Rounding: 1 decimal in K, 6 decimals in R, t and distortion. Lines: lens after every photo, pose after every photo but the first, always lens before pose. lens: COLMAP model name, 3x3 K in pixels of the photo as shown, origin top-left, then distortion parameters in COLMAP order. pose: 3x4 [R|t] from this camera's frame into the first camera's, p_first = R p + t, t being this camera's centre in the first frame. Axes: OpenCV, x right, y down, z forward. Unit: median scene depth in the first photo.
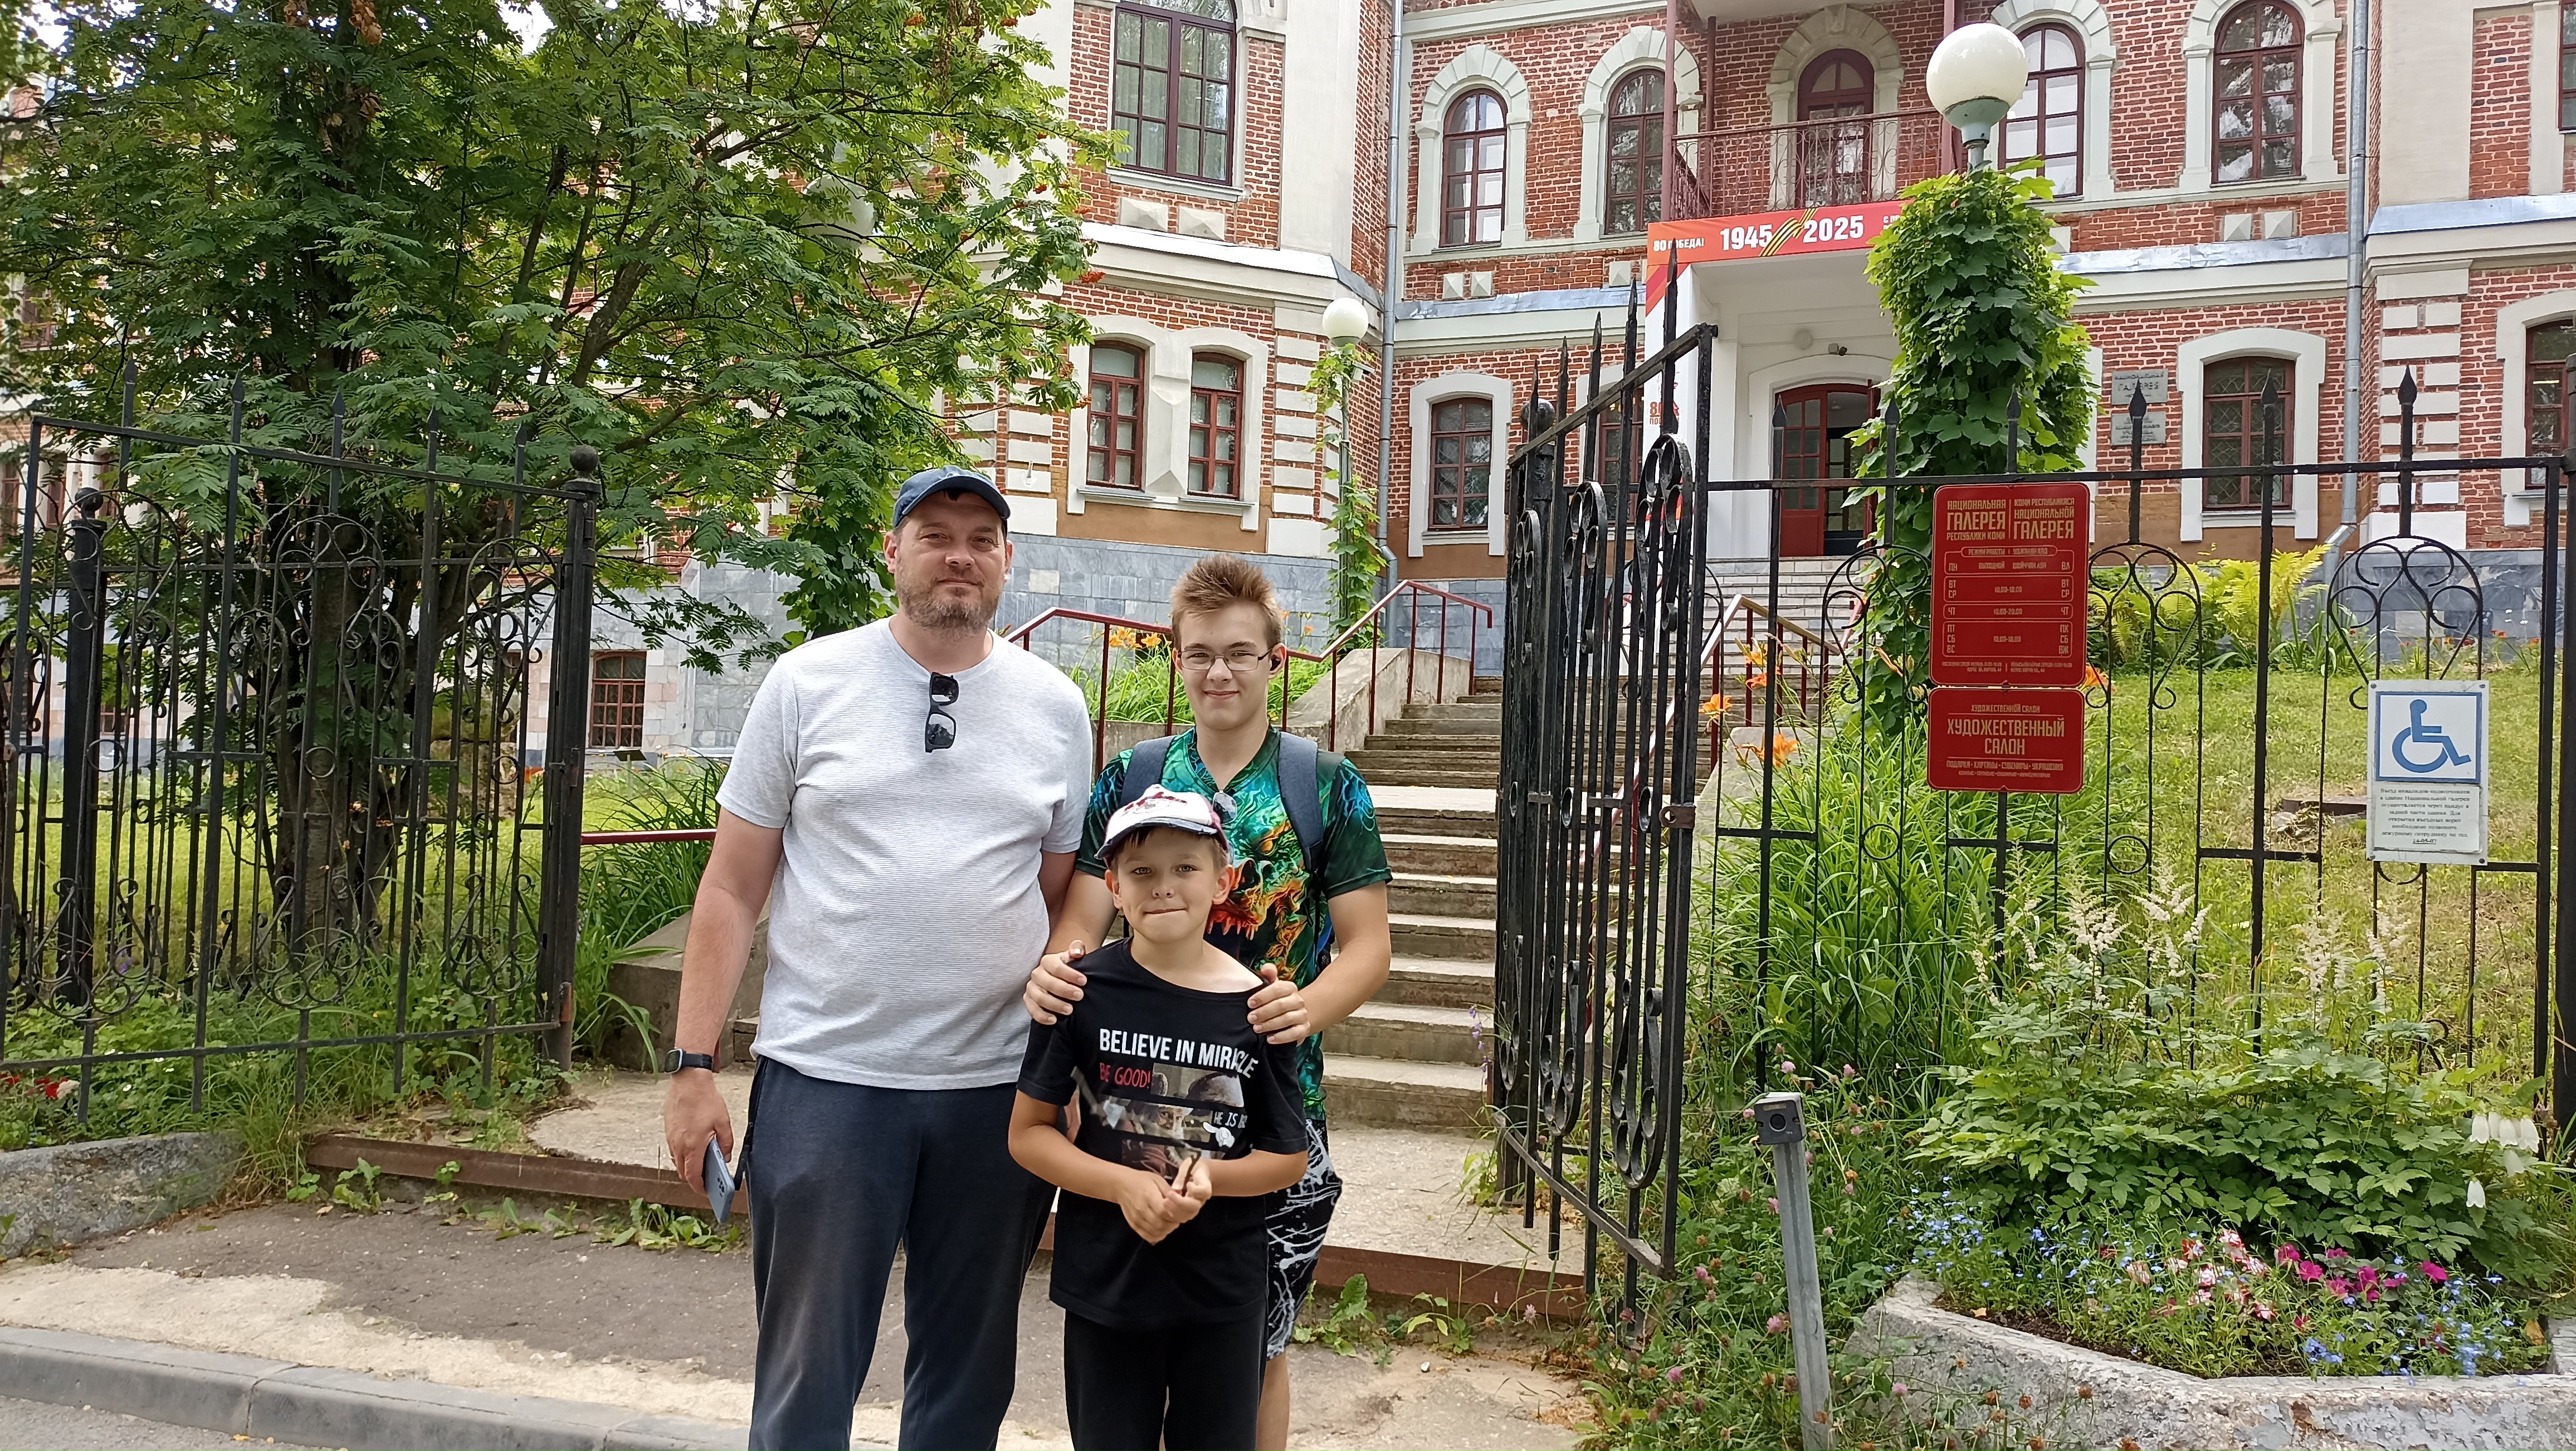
lens RADIAL K [[1965.7, 0, 1288.0], [0, 1965.7, 725.5], [0, 0, 1]] dist [0.044588, -0.074899]
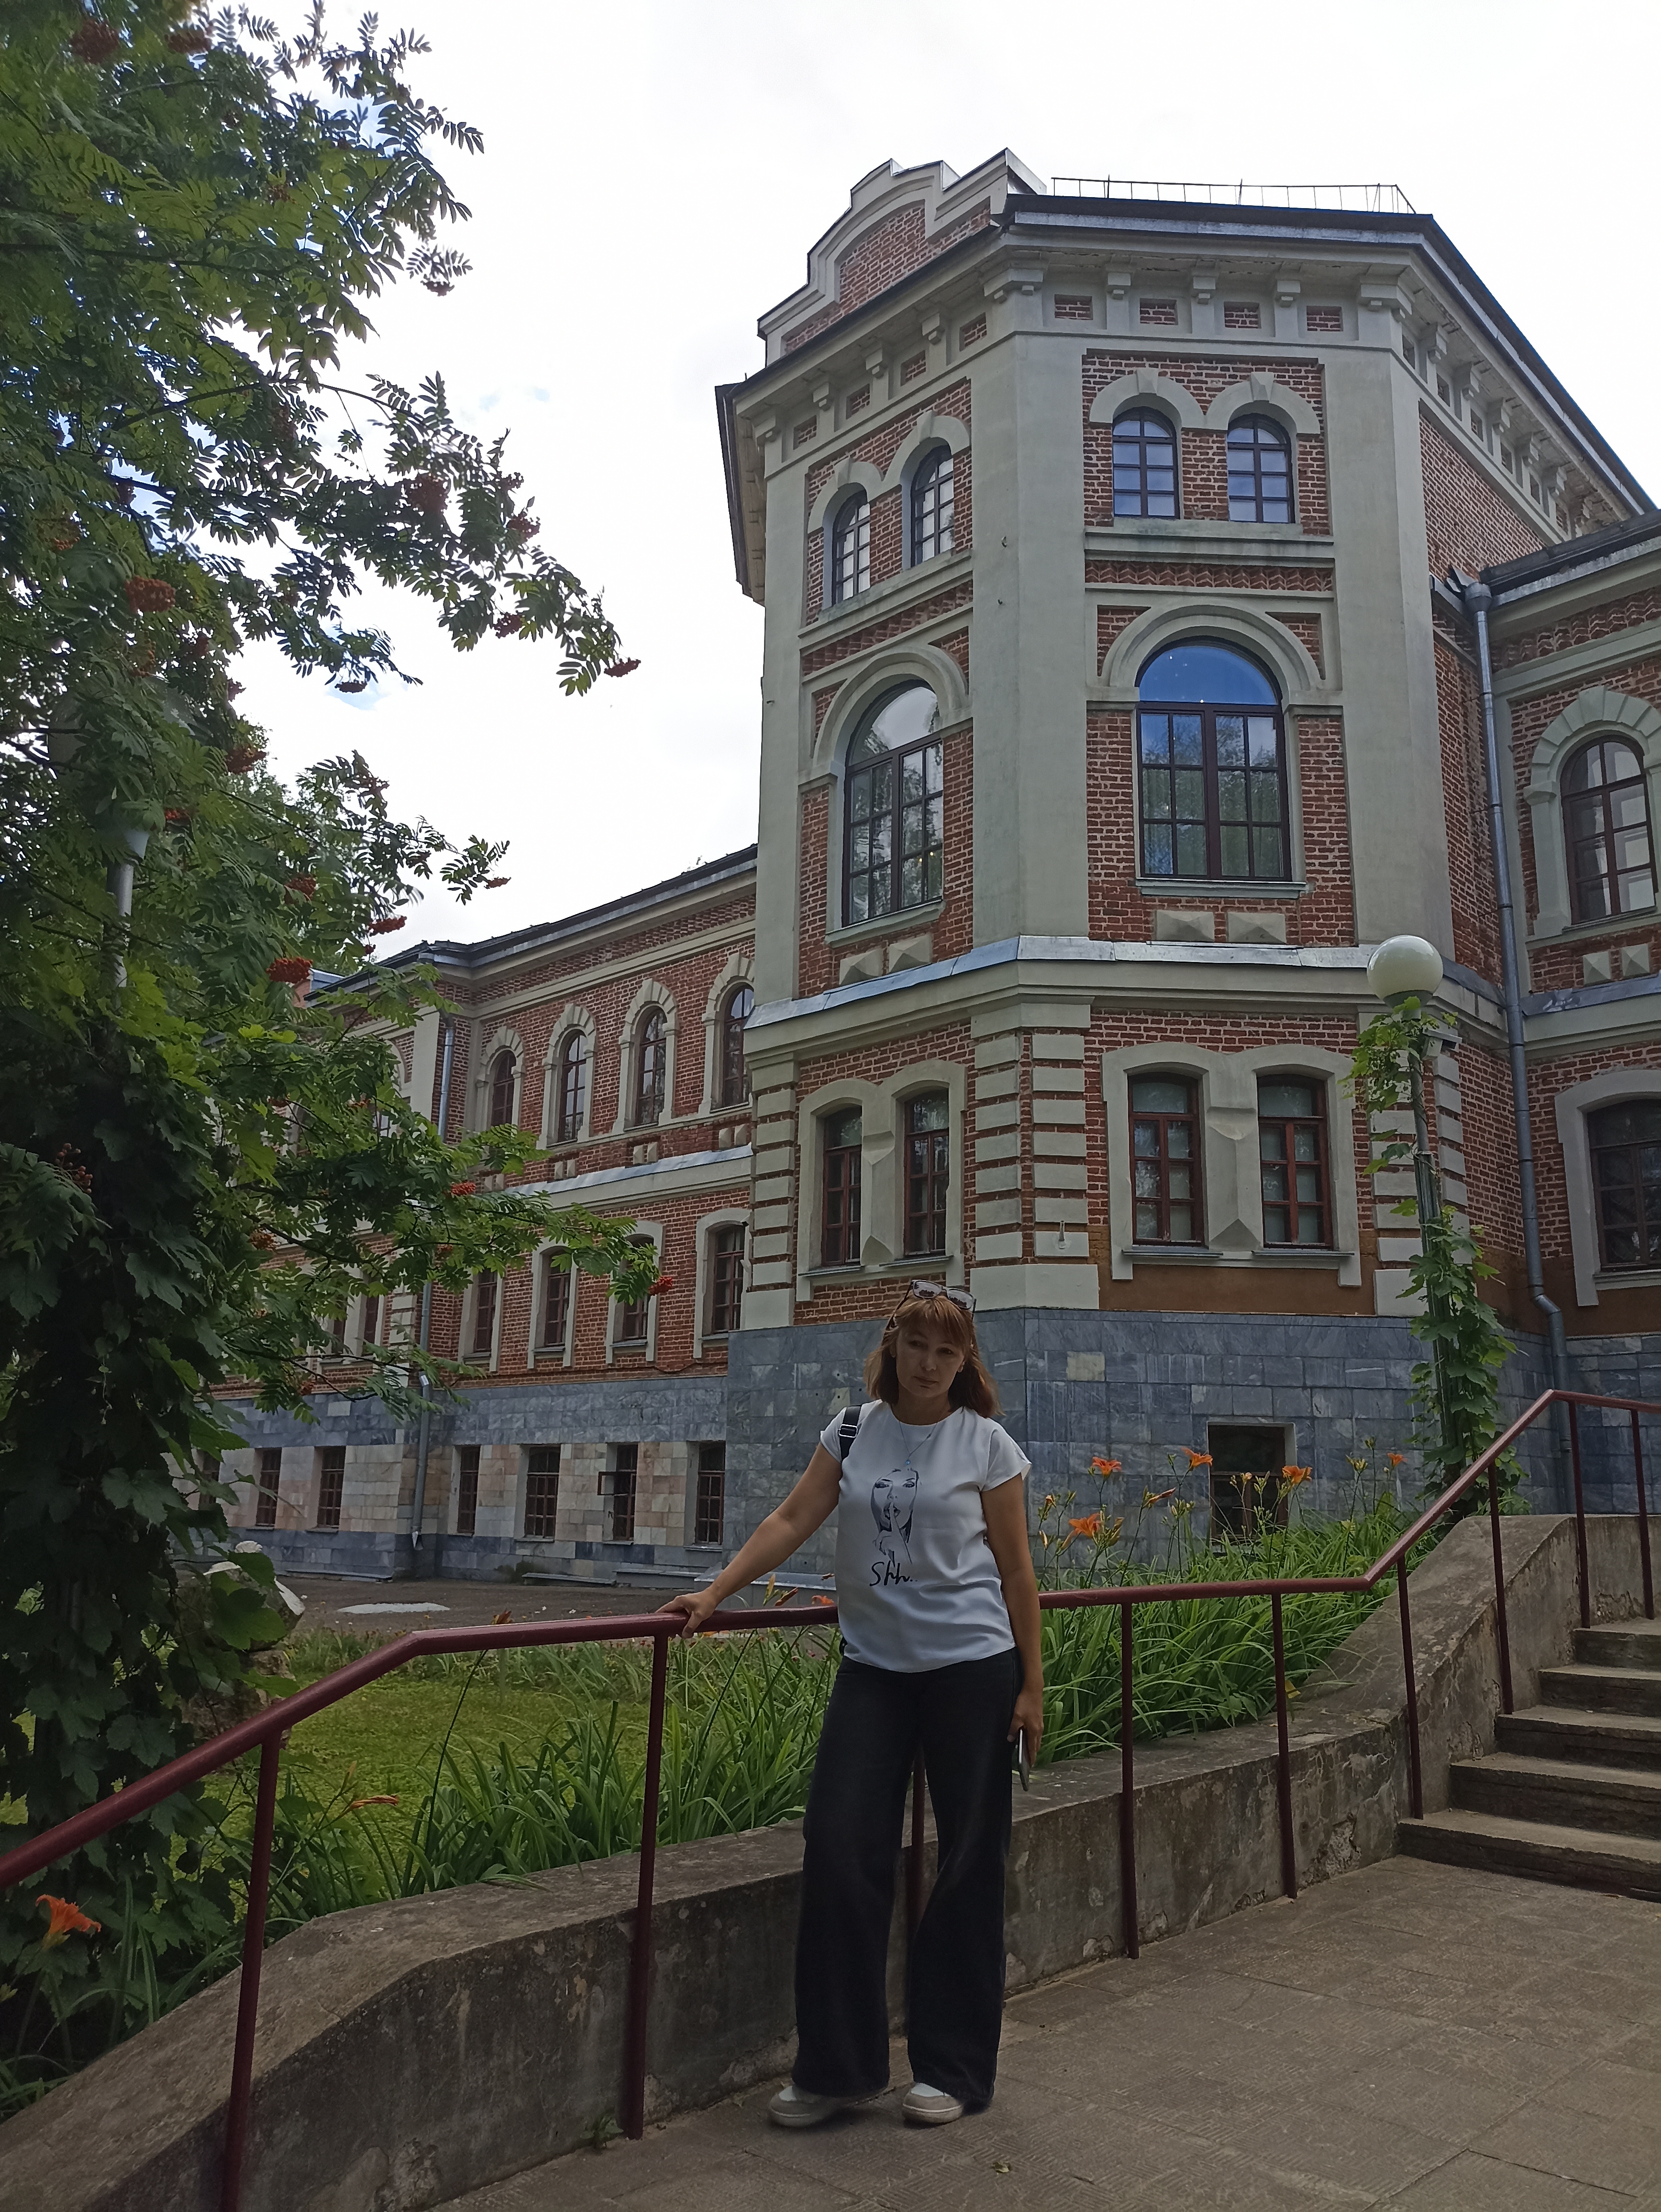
lens RADIAL K [[1589.3, 0, 830.5], [0, 1589.3, 1106.0], [0, 0, 1]] dist [0.013470, -0.001814]
pose [[0.925496, -0.100361, -0.365218, 0.063031], [0.022435, 0.977088, -0.211648, -0.087833], [0.378092, 0.187685, 0.906543, 0.723580]]
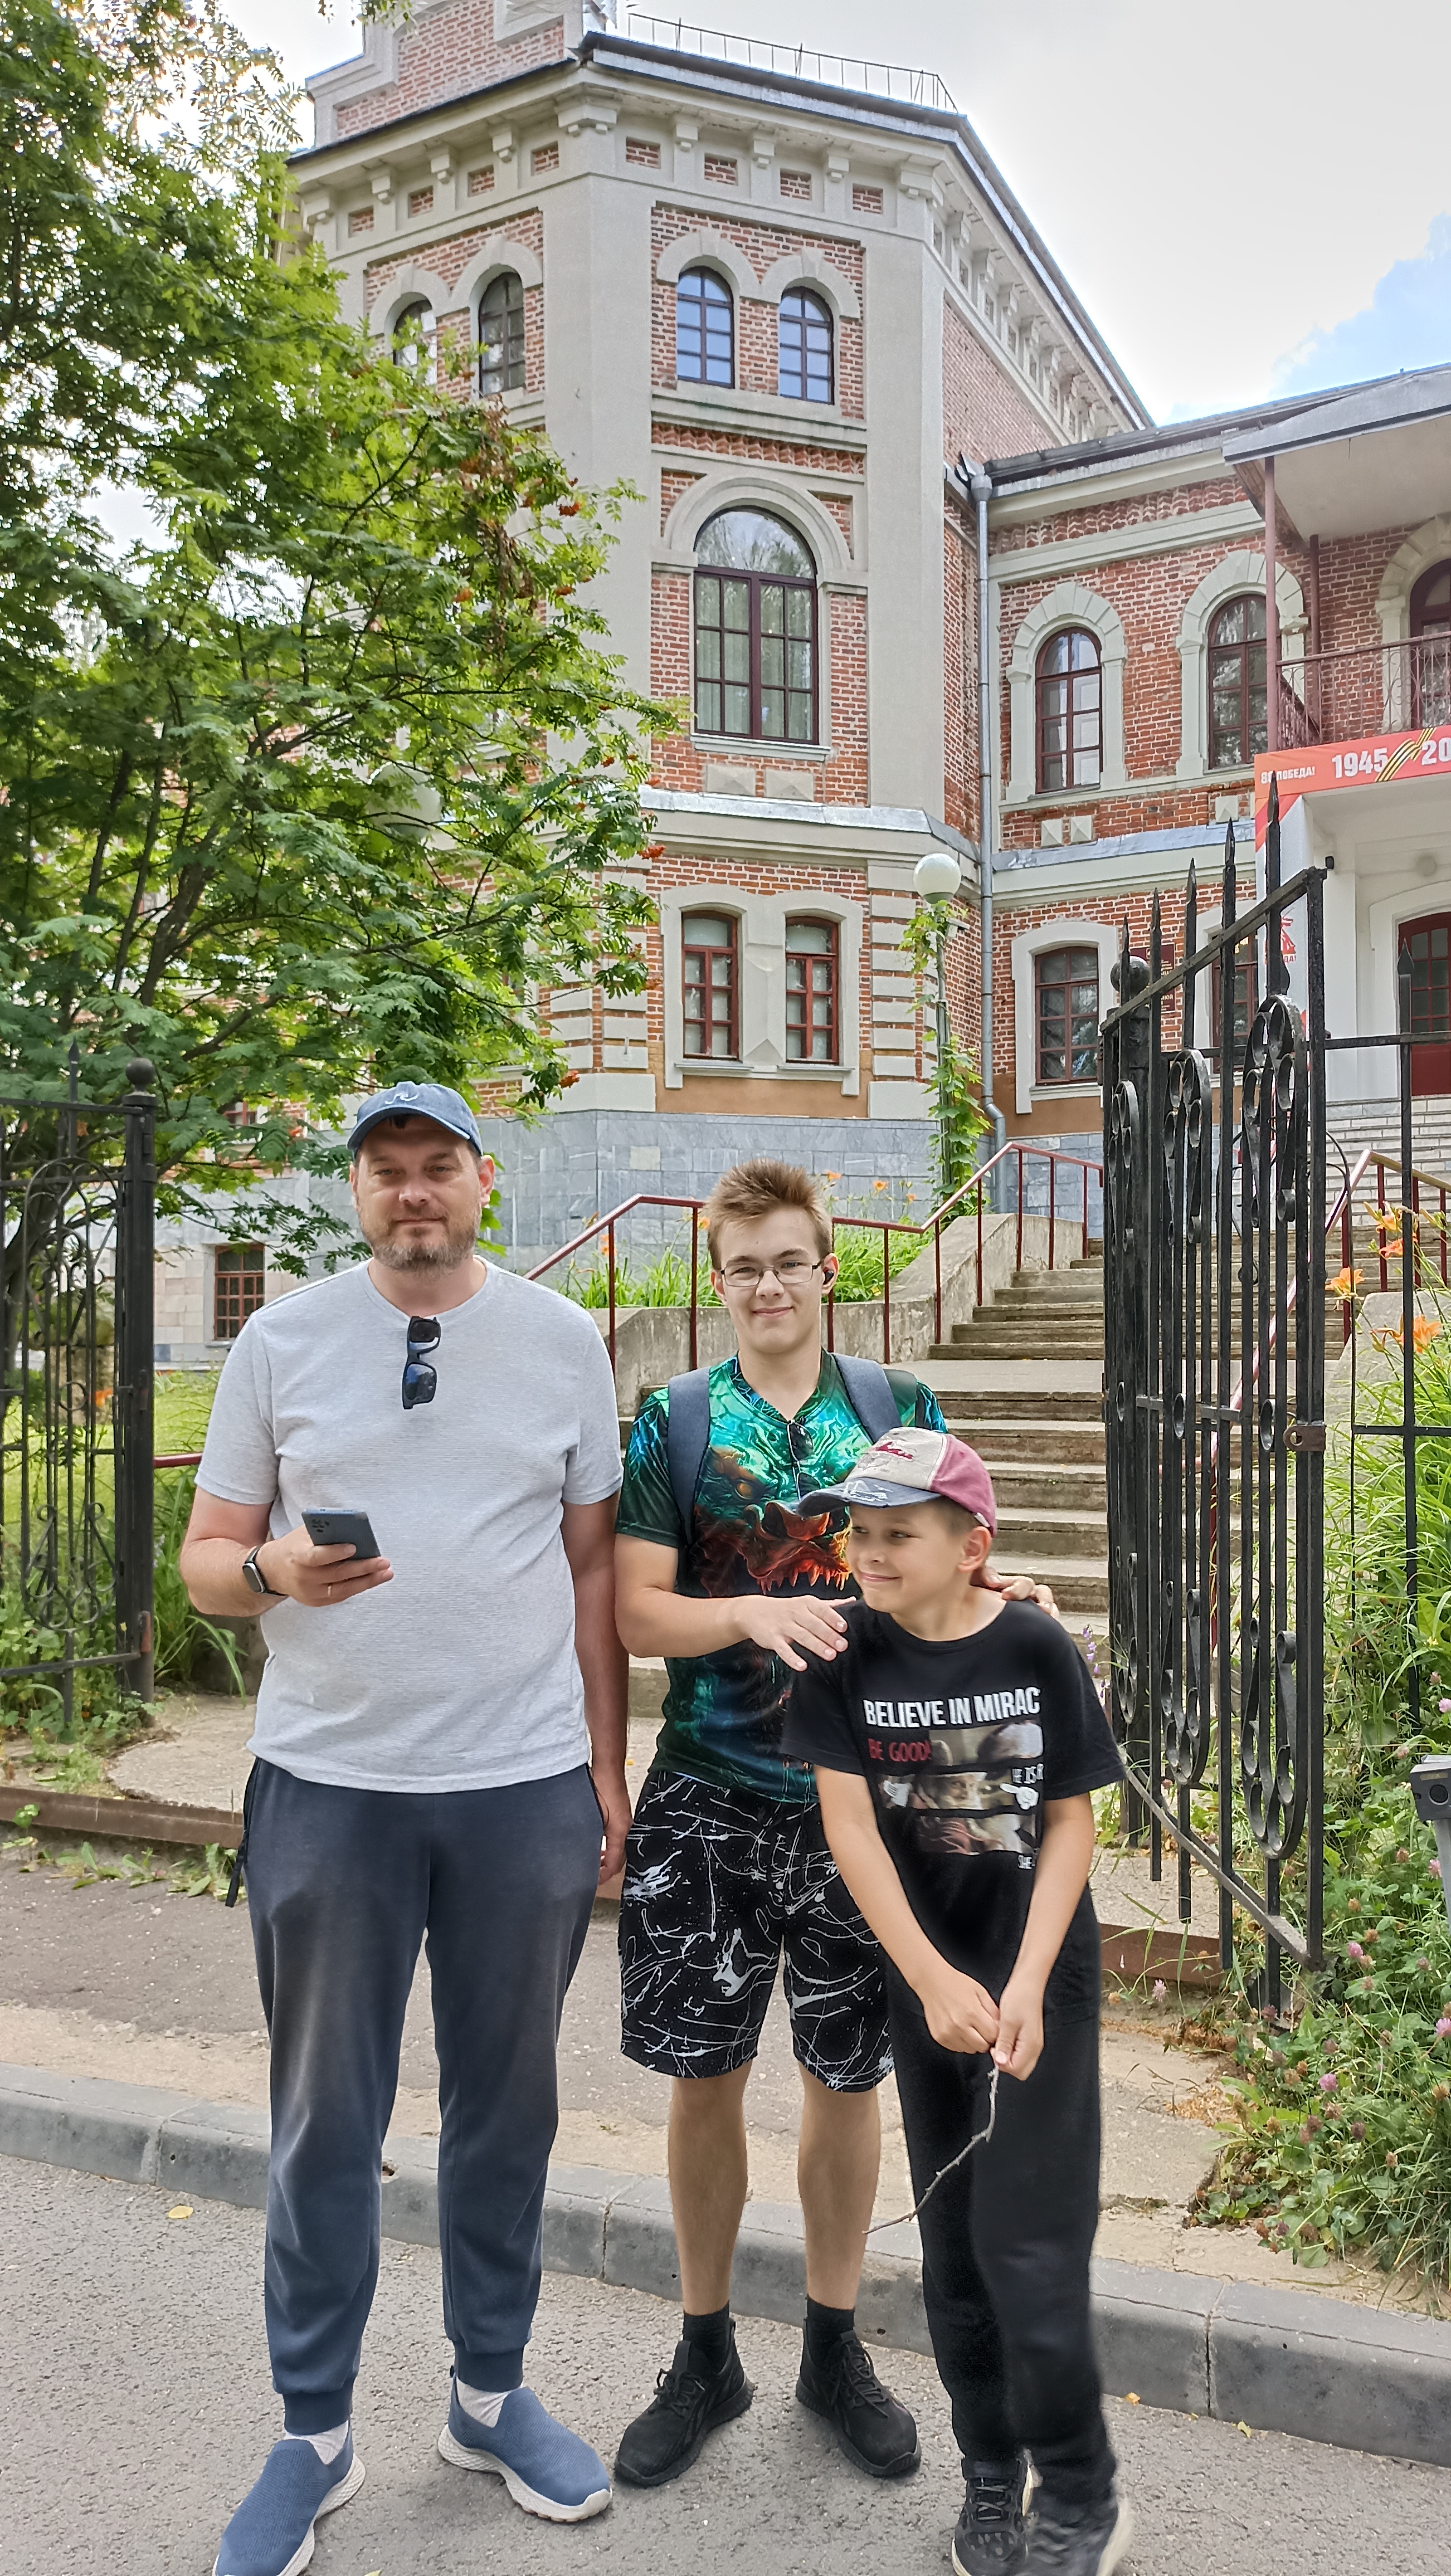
lens RADIAL K [[1965.7, 0, 725.5], [0, 1965.7, 1288.0], [0, 0, 1]] dist [0.044588, -0.074899]
pose [[0.994875, -0.041210, -0.092335, 0.010540], [0.041298, 0.999146, -0.000955, -0.011402], [0.092295, -0.002863, 0.995728, 0.043402]]
